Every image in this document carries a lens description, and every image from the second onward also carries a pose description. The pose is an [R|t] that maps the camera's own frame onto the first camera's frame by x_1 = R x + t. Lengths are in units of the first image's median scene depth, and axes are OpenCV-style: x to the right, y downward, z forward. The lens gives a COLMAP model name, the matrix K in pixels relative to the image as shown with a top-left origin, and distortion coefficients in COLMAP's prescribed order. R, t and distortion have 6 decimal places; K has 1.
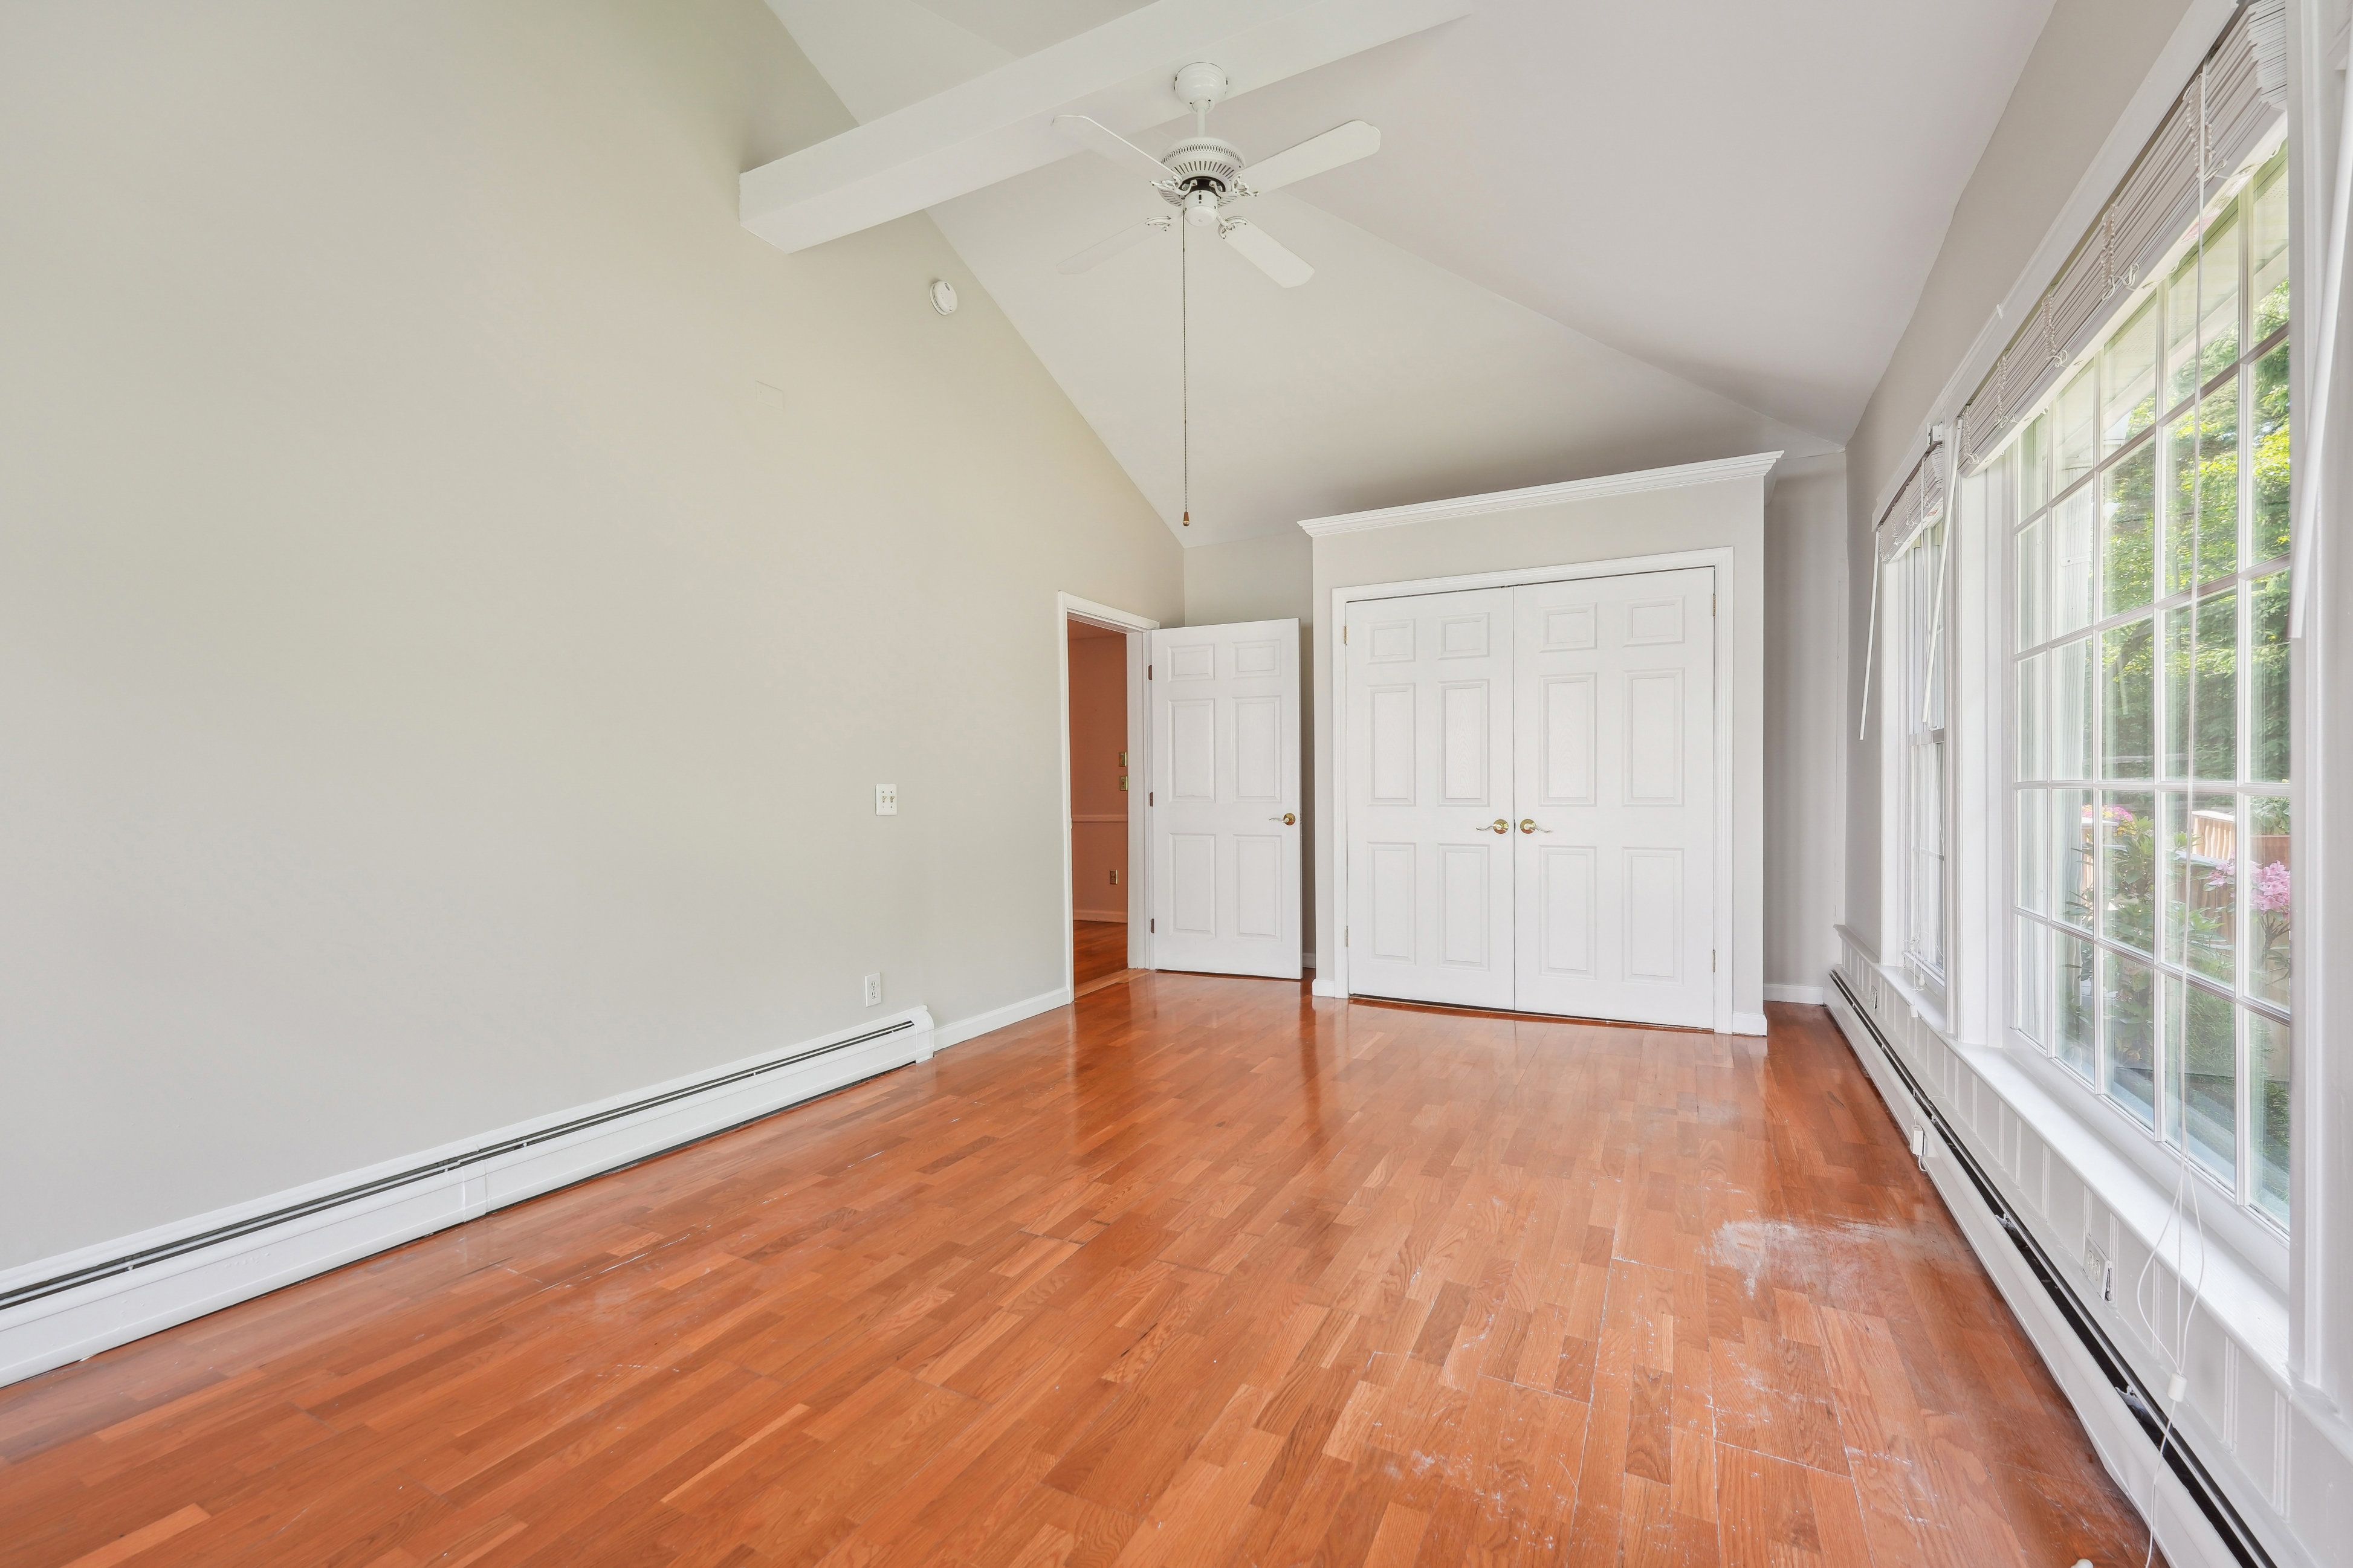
lens RADIAL K [[977.0, 0, 1176.5], [0, 977.0, 784.0], [0, 0, 1]] dist [0.012632, -0.000027]
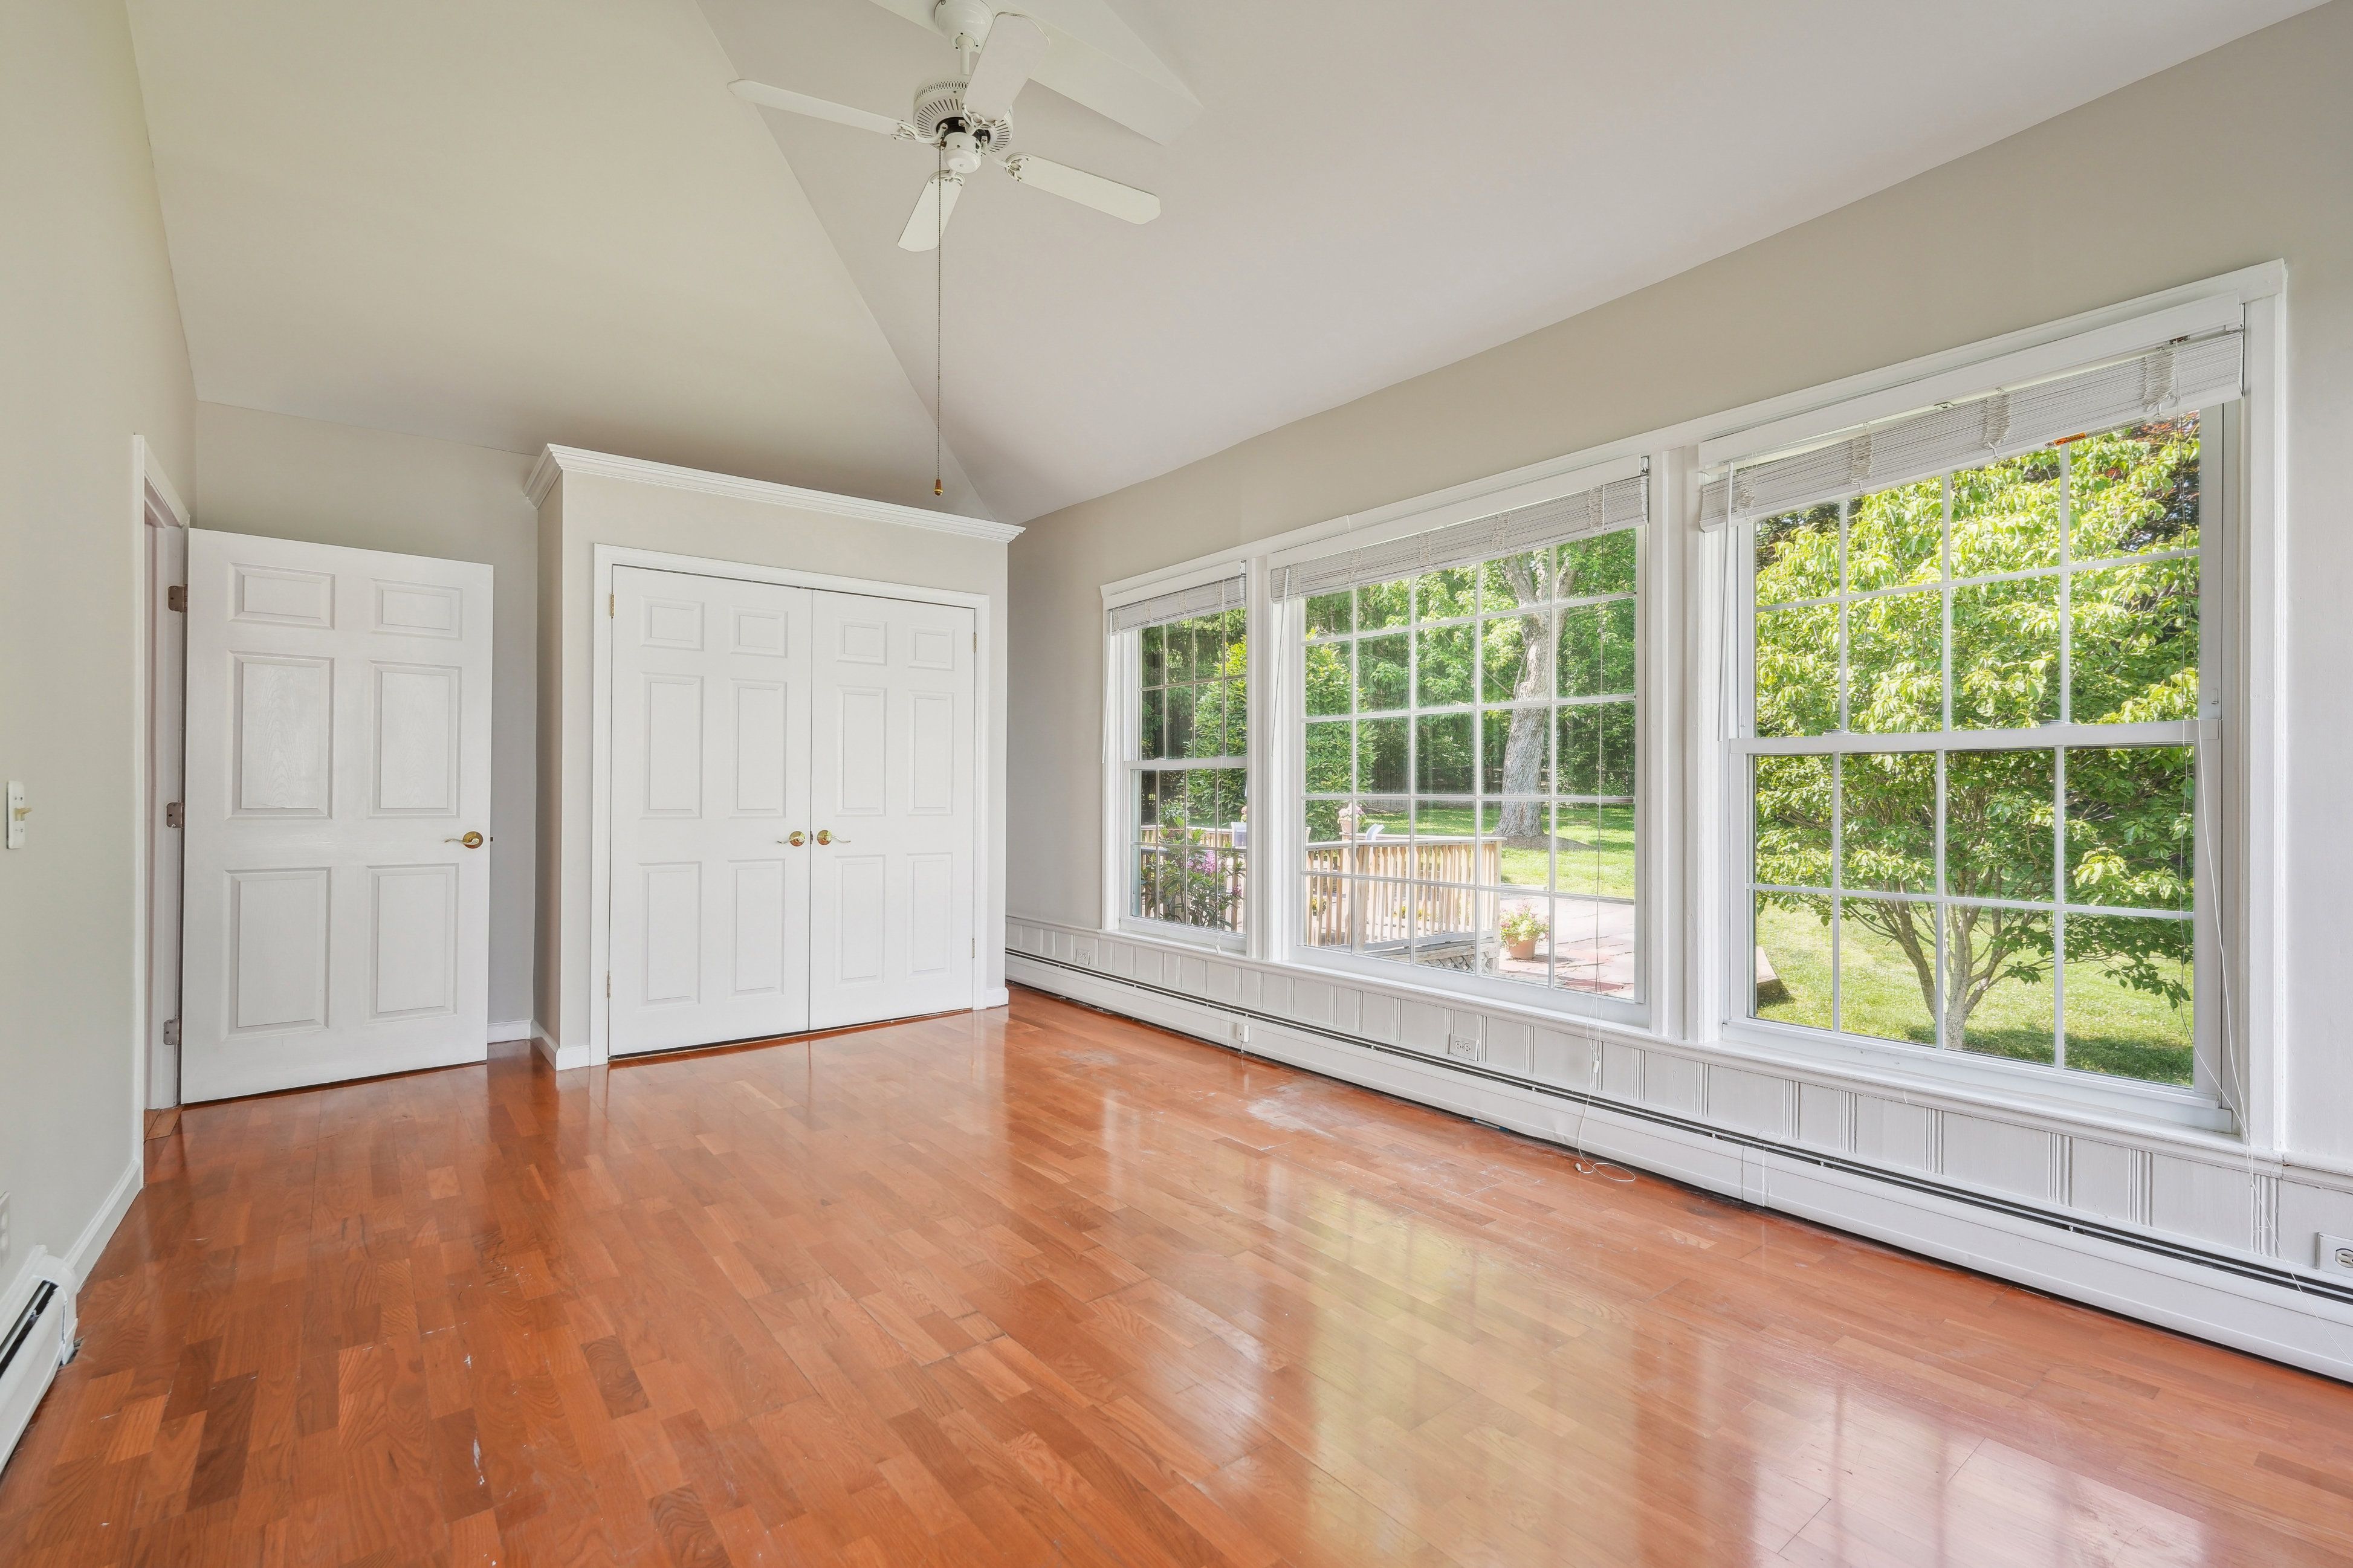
lens RADIAL K [[1035.8, 0, 1176.5], [0, 1035.8, 784.0], [0, 0, 1]] dist [0.011434, 0.000005]
pose [[0.424543, 0.018038, 0.905228, -0.712186], [-0.007071, 0.999837, -0.016607, 0.007618], [-0.905380, 0.000650, 0.424602, 0.405055]]
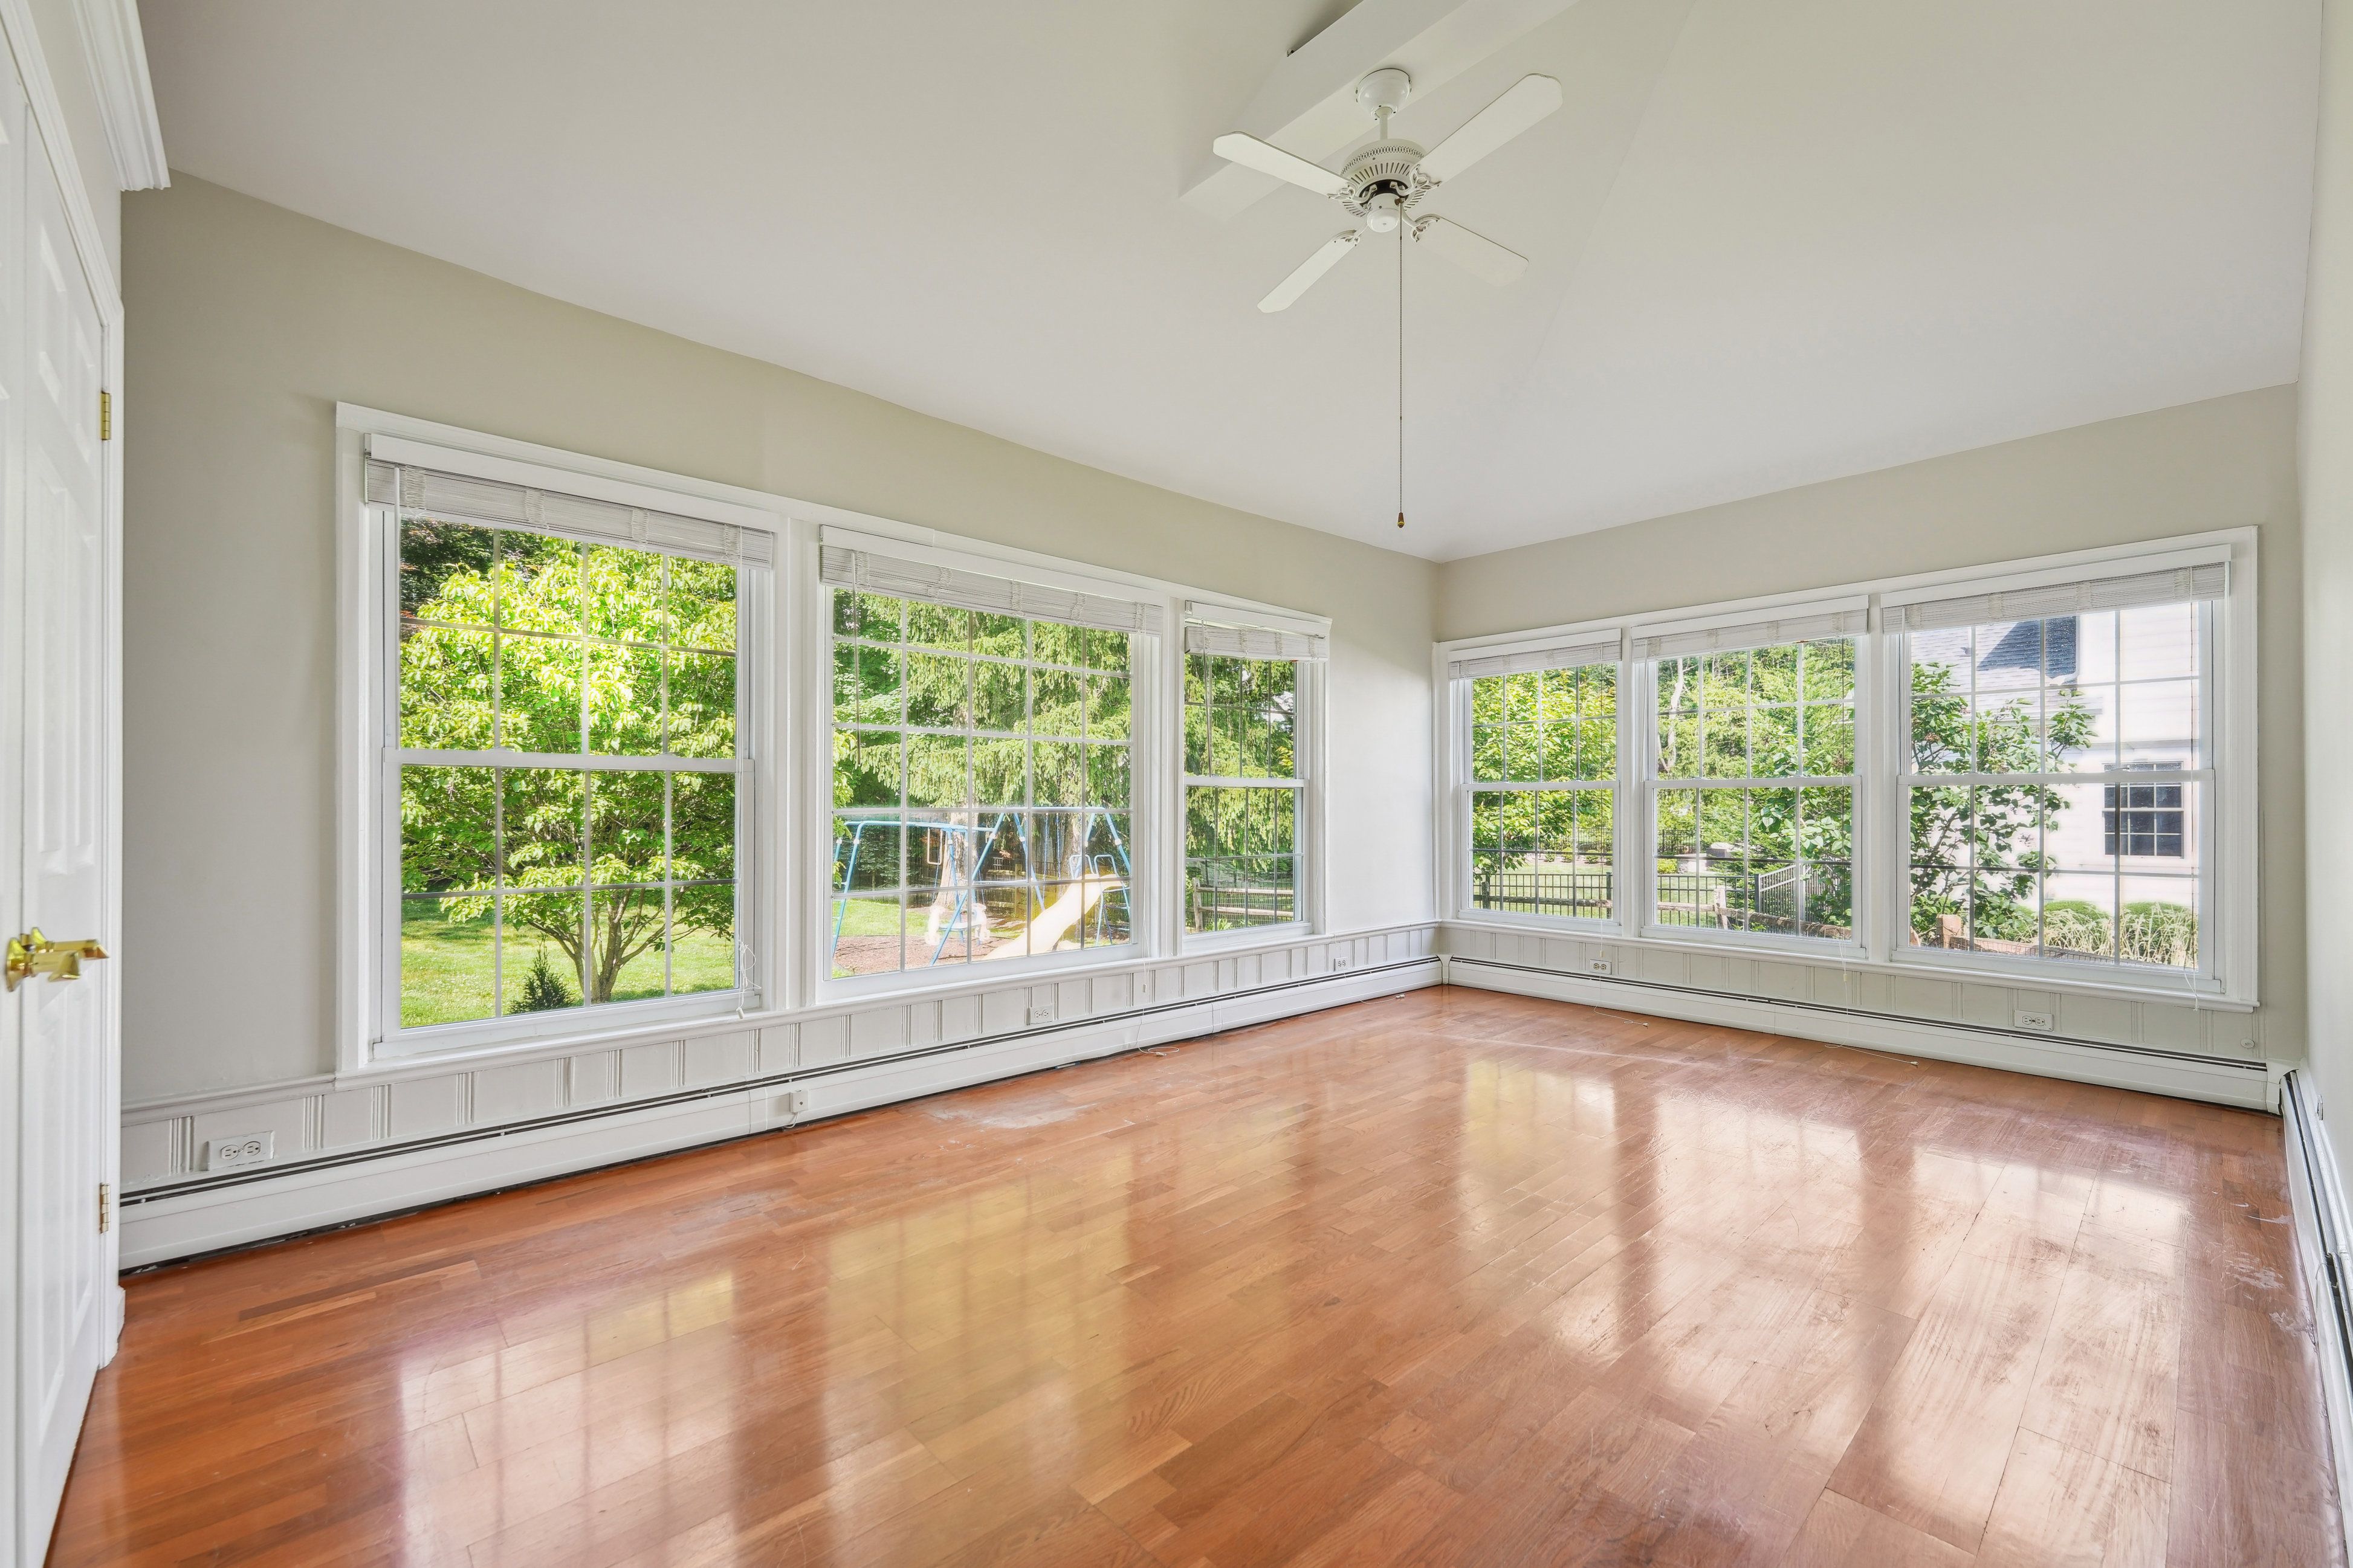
lens RADIAL K [[963.1, 0, 1149.1], [0, 963.1, 809.6], [0, 0, 1]] dist [0.013445, 0.000059]
pose [[-0.929557, 0.010450, 0.368531, -0.100638], [0.010214, 0.999944, -0.002591, 0.005043], [-0.368538, 0.001356, -0.929612, 1.892818]]
